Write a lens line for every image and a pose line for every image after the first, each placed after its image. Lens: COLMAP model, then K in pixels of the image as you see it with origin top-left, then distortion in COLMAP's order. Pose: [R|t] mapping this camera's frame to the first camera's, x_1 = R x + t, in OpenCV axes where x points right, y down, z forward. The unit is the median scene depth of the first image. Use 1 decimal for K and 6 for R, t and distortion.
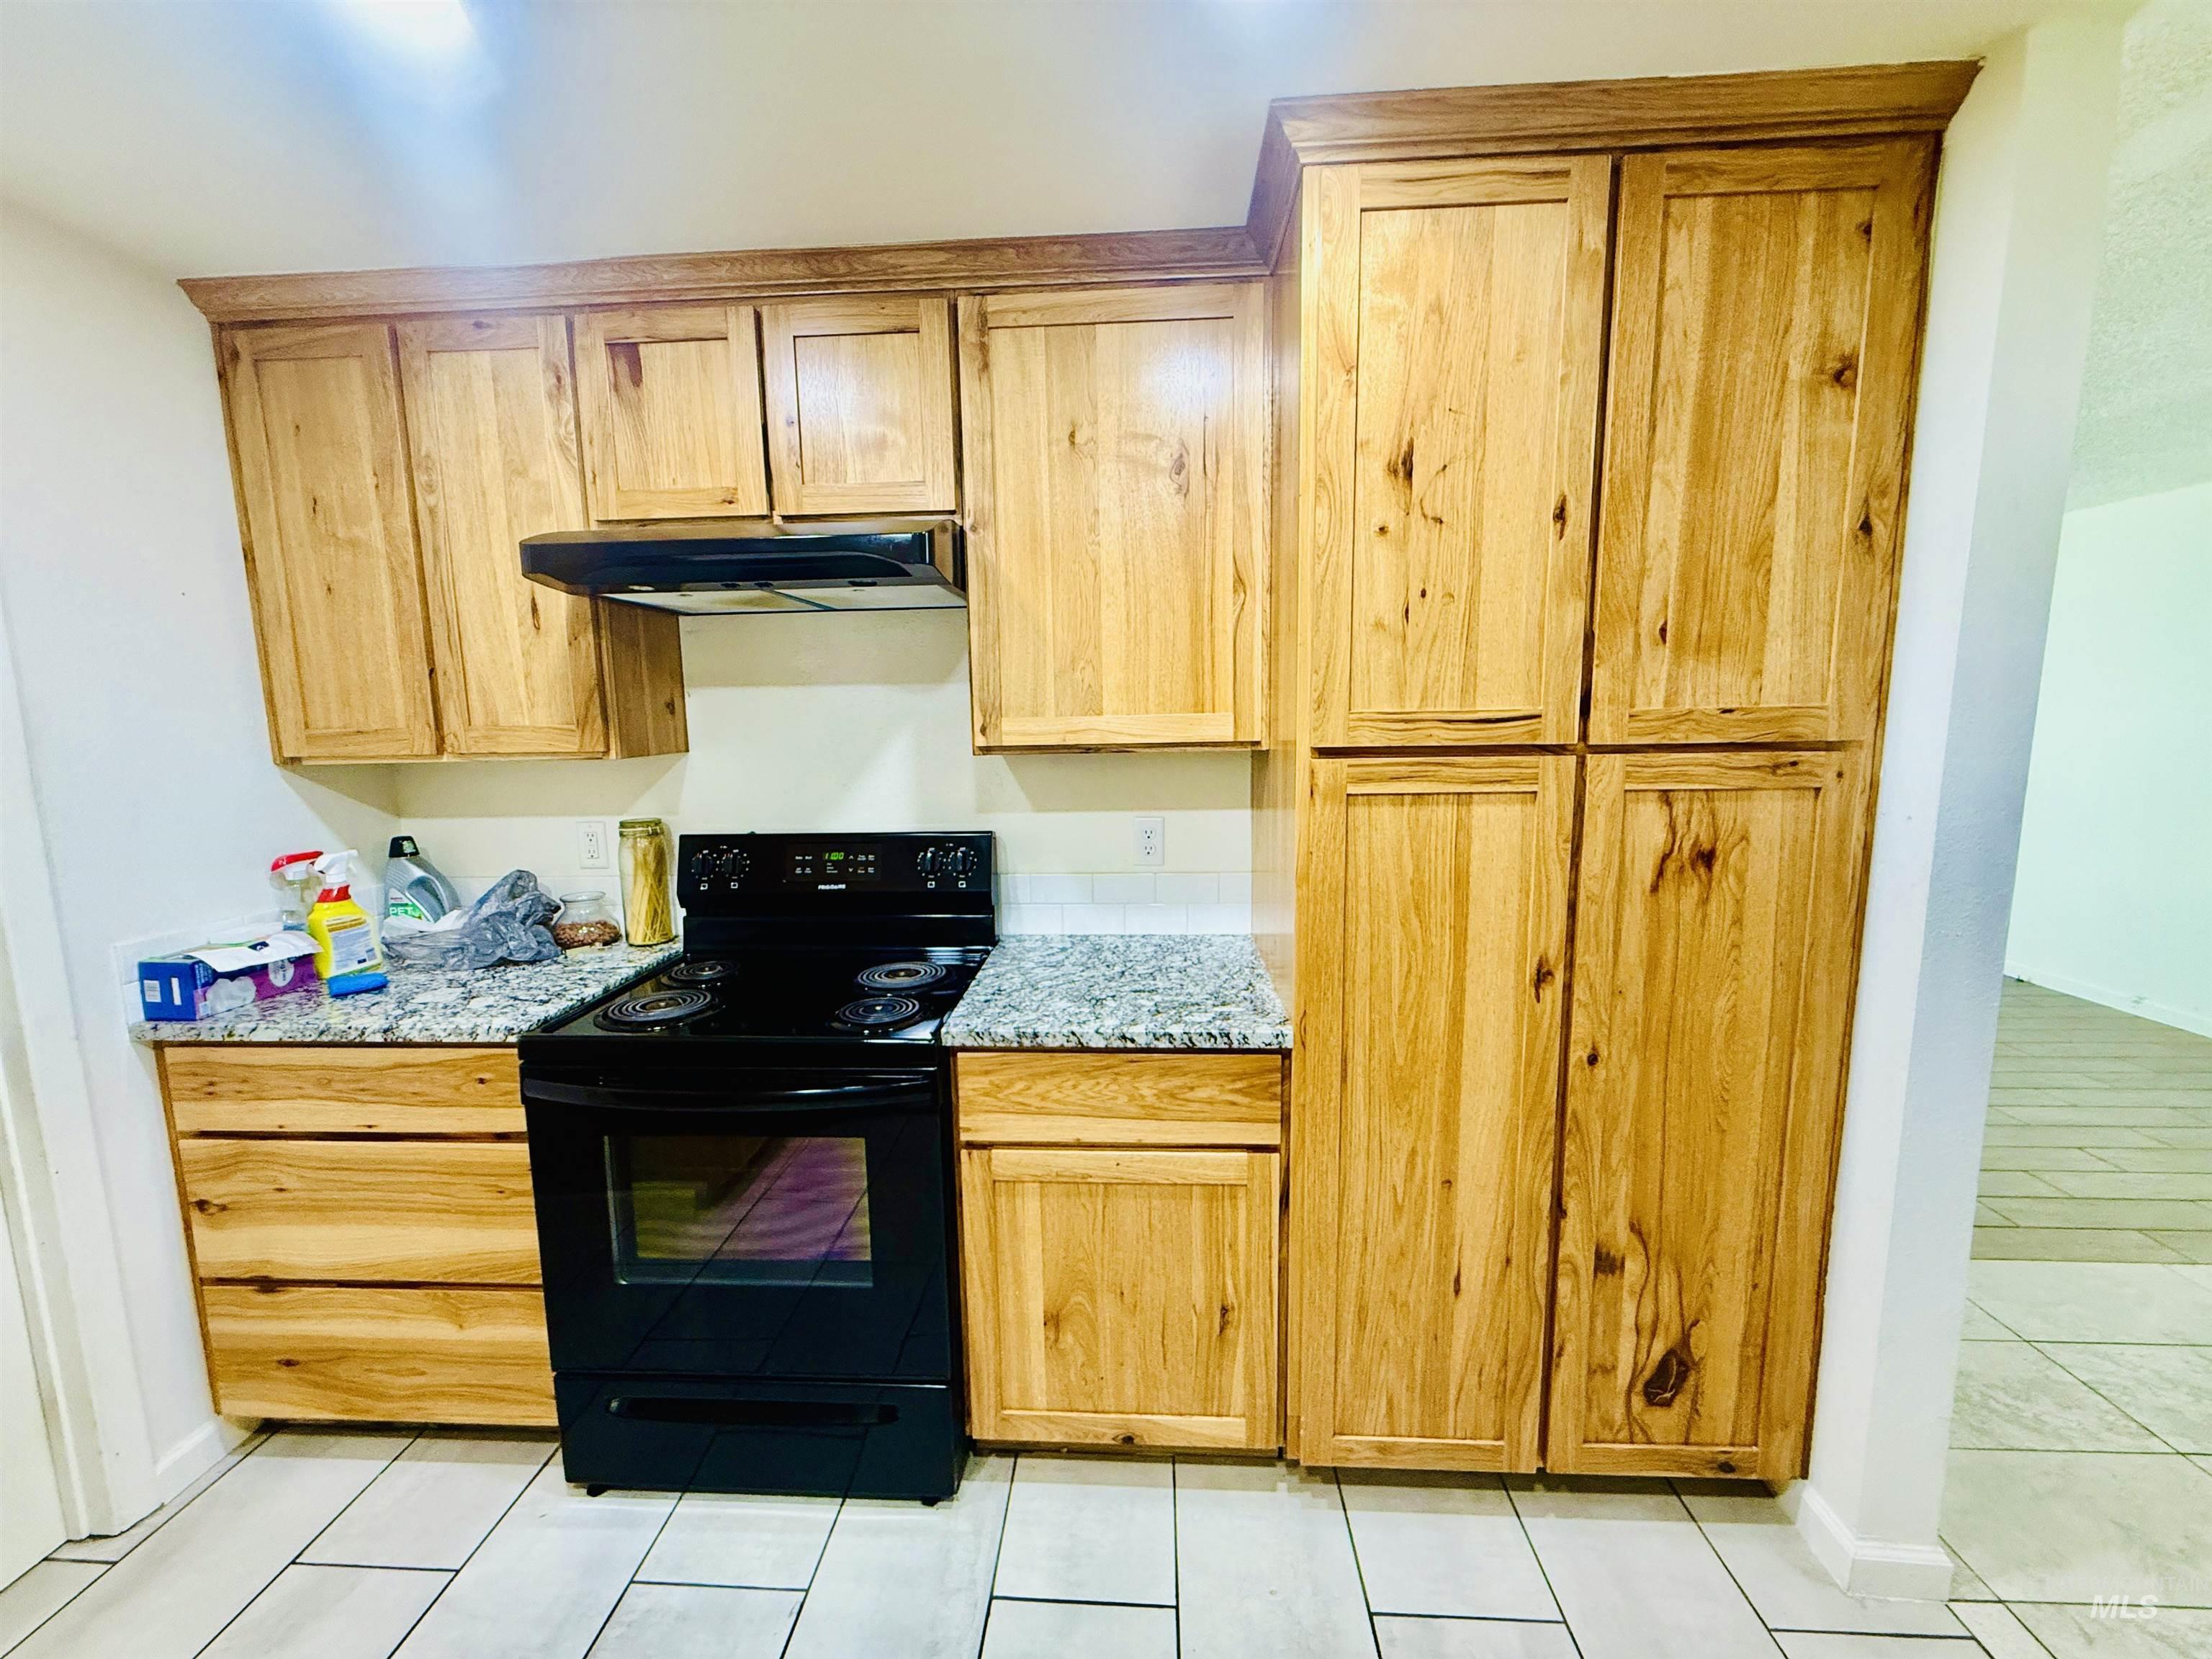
lens RADIAL K [[883.9, 0, 1104.8], [0, 883.9, 831.9], [0, 0, 1]] dist [0.000566, -0.000393]
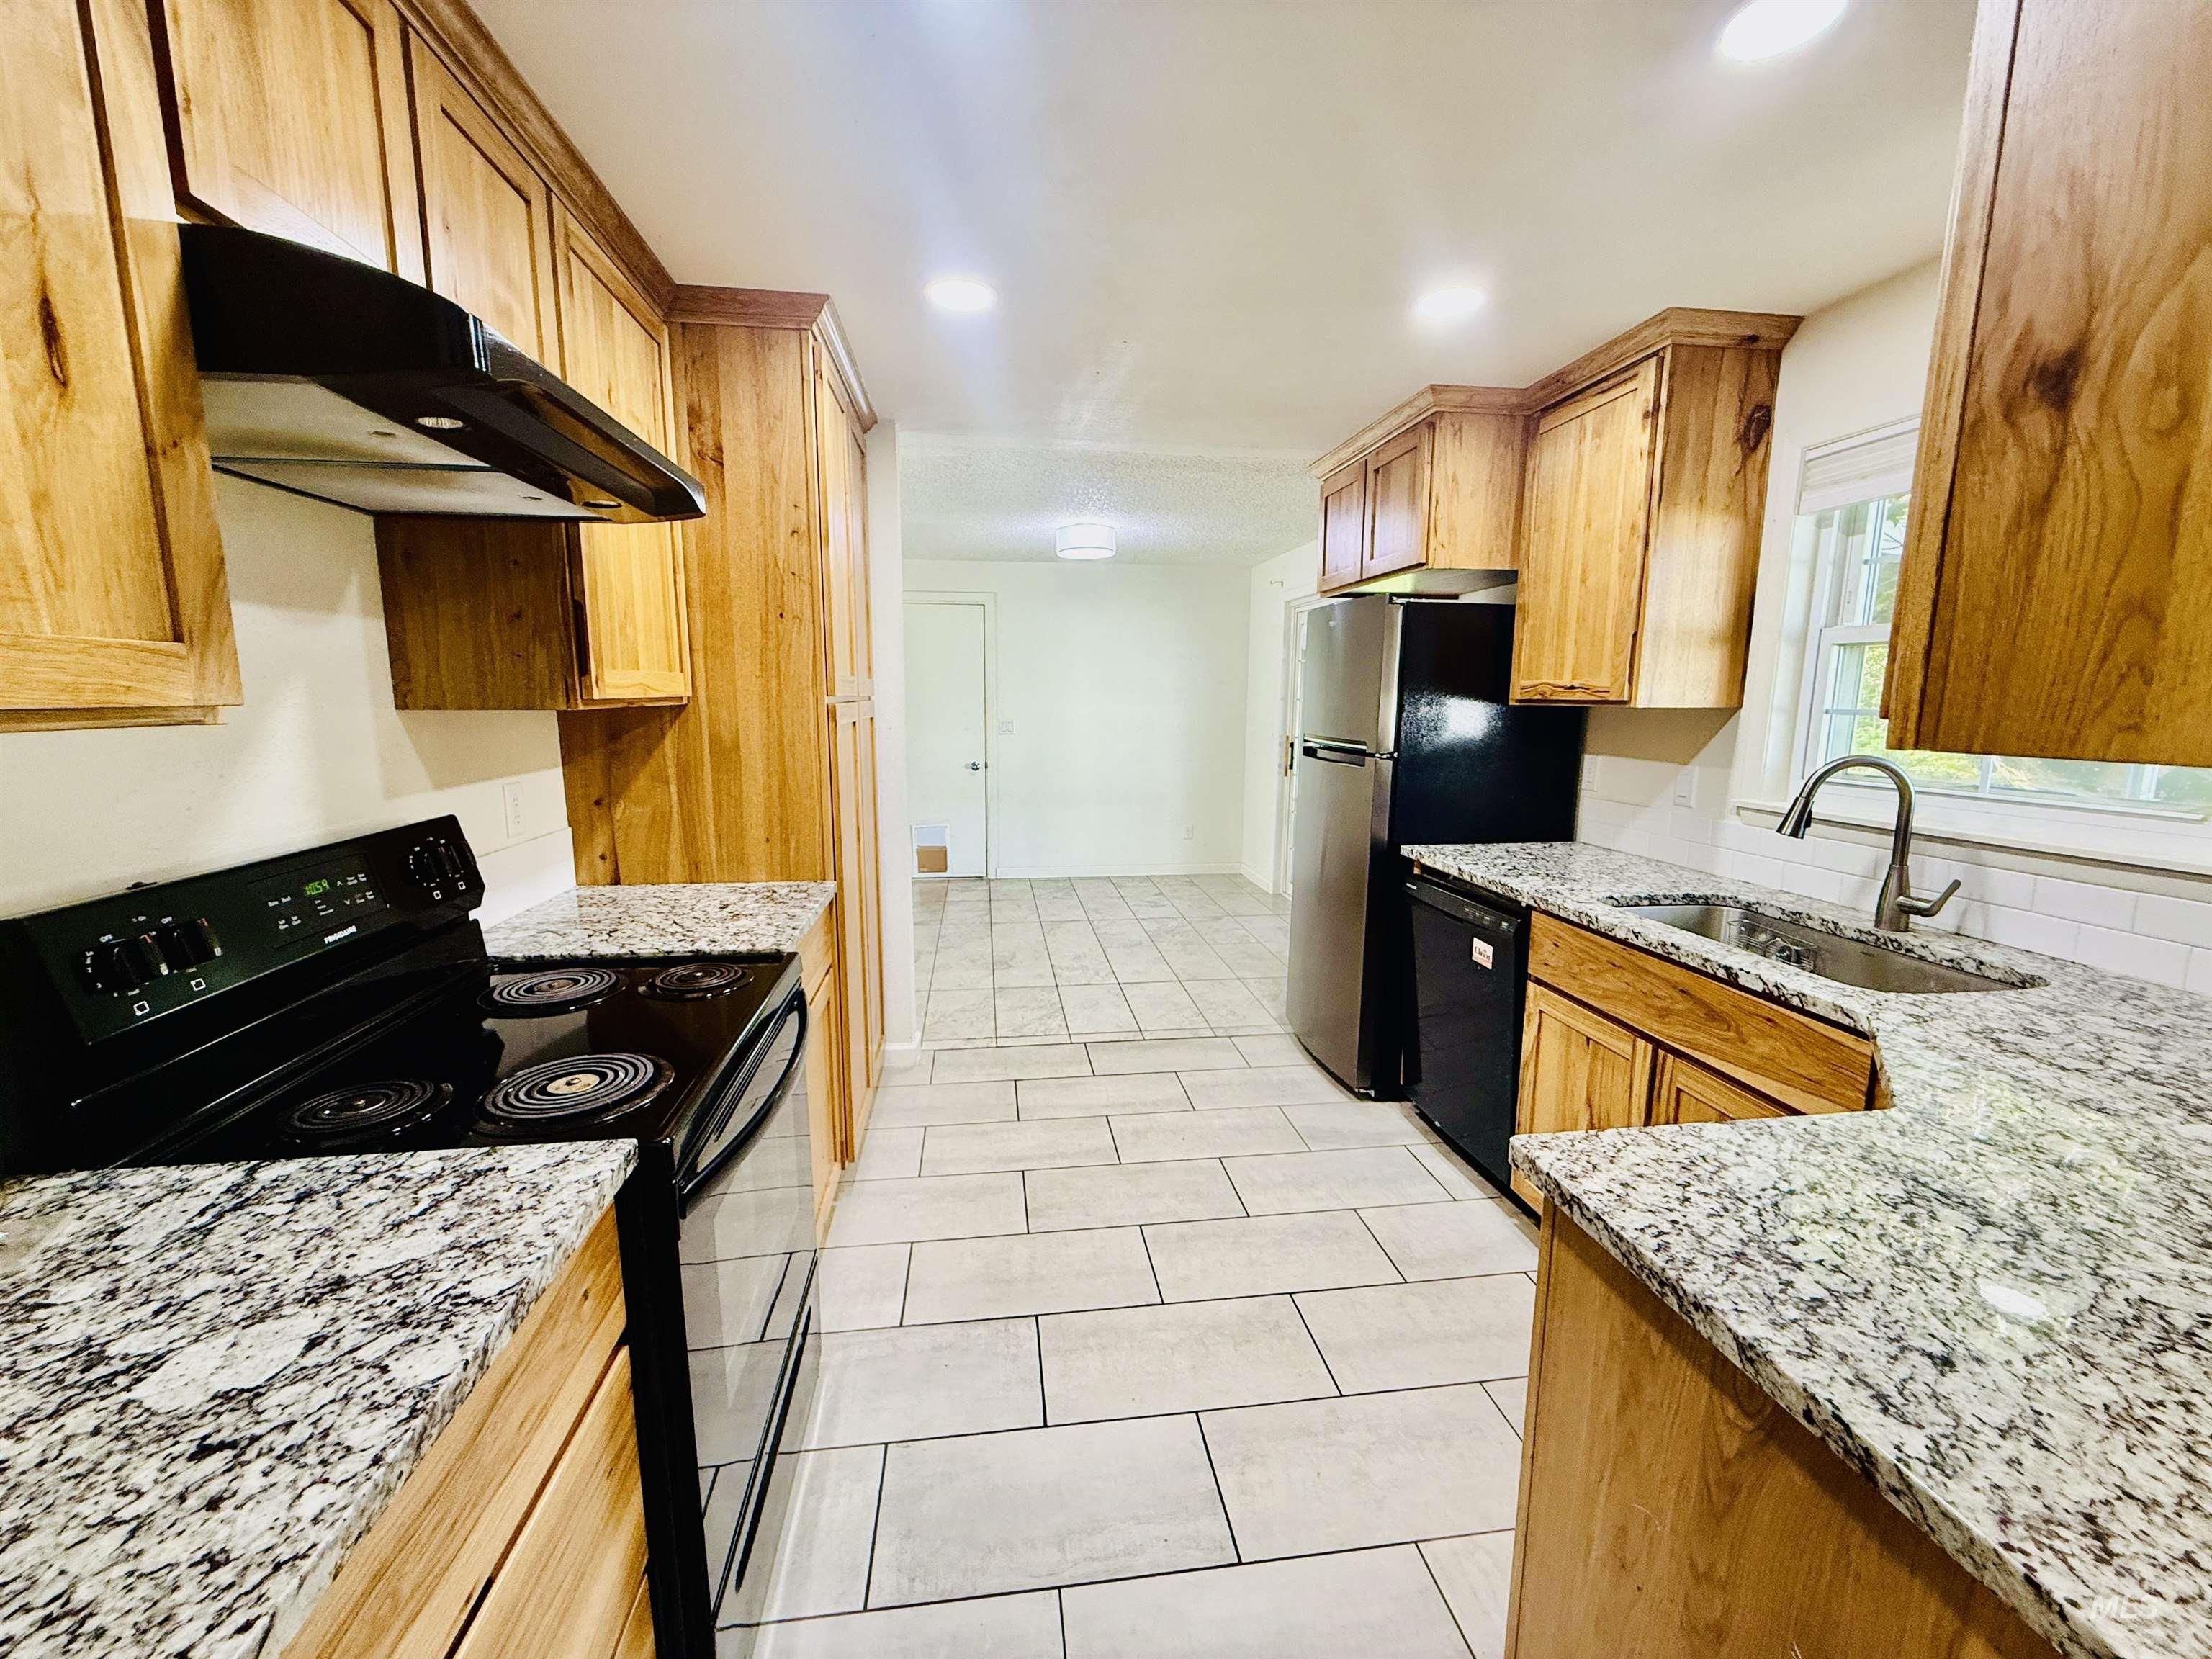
lens RADIAL K [[883.9, 0, 1104.5], [0, 883.9, 829.9], [0, 0, 1]] dist [0.000566, -0.000393]
pose [[-0.192342, -0.134439, 0.972075, -1.115750], [0.132186, 0.977994, 0.161413, -0.042131], [-0.972384, 0.159541, -0.170338, 0.648846]]
